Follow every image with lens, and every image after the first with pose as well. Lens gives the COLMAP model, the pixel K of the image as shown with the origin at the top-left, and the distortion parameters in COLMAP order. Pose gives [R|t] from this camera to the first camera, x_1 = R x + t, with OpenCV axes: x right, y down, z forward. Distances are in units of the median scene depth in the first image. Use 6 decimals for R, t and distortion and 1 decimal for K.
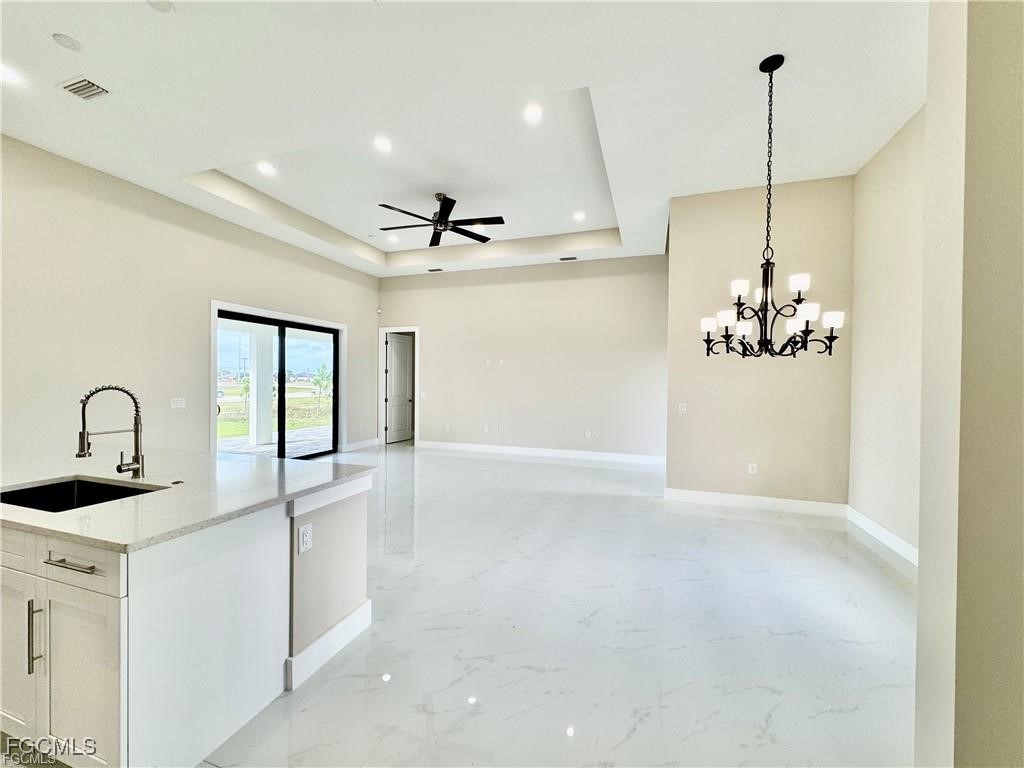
lens RADIAL K [[406.8, 0, 513.4], [0, 406.8, 385.7], [0, 0, 1]] dist [-0.002168, 0.000433]
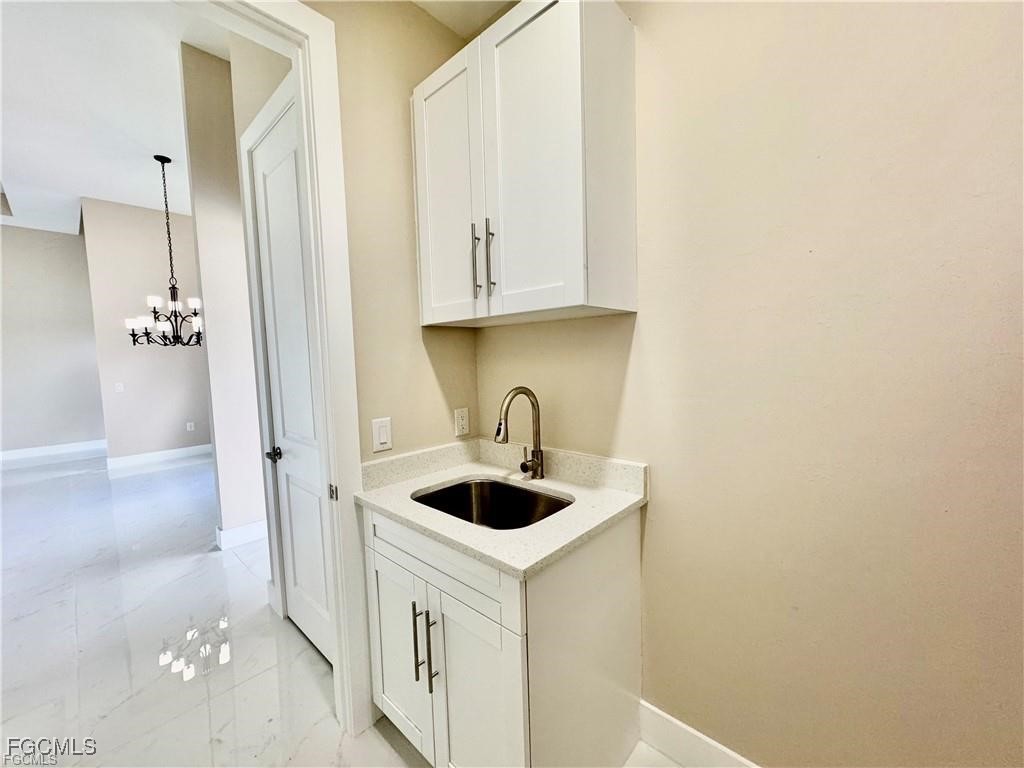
lens RADIAL K [[406.8, 0, 513.4], [0, 406.8, 385.7], [0, 0, 1]] dist [-0.002168, 0.000433]
pose [[0.398896, -0.088817, 0.912685, -0.203373], [0.045707, 0.995987, 0.076947, 0.013429], [-0.915856, 0.011022, 0.401355, -0.524247]]
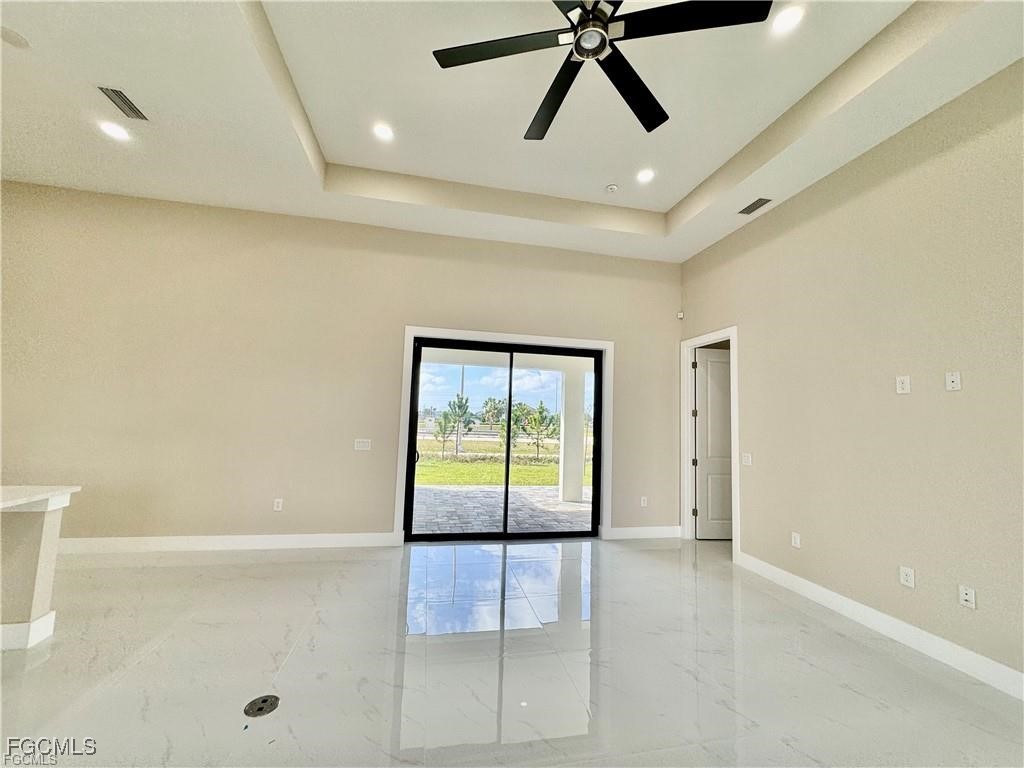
lens RADIAL K [[410.8, 0, 512.0], [0, 410.8, 384.0], [0, 0, 1]] dist [0.021645, 0.000092]
pose [[0.516094, -0.067187, -0.853893, 0.079545], [-0.038747, 0.994067, -0.101635, -0.007067], [0.855655, 0.085539, 0.510429, 0.555535]]
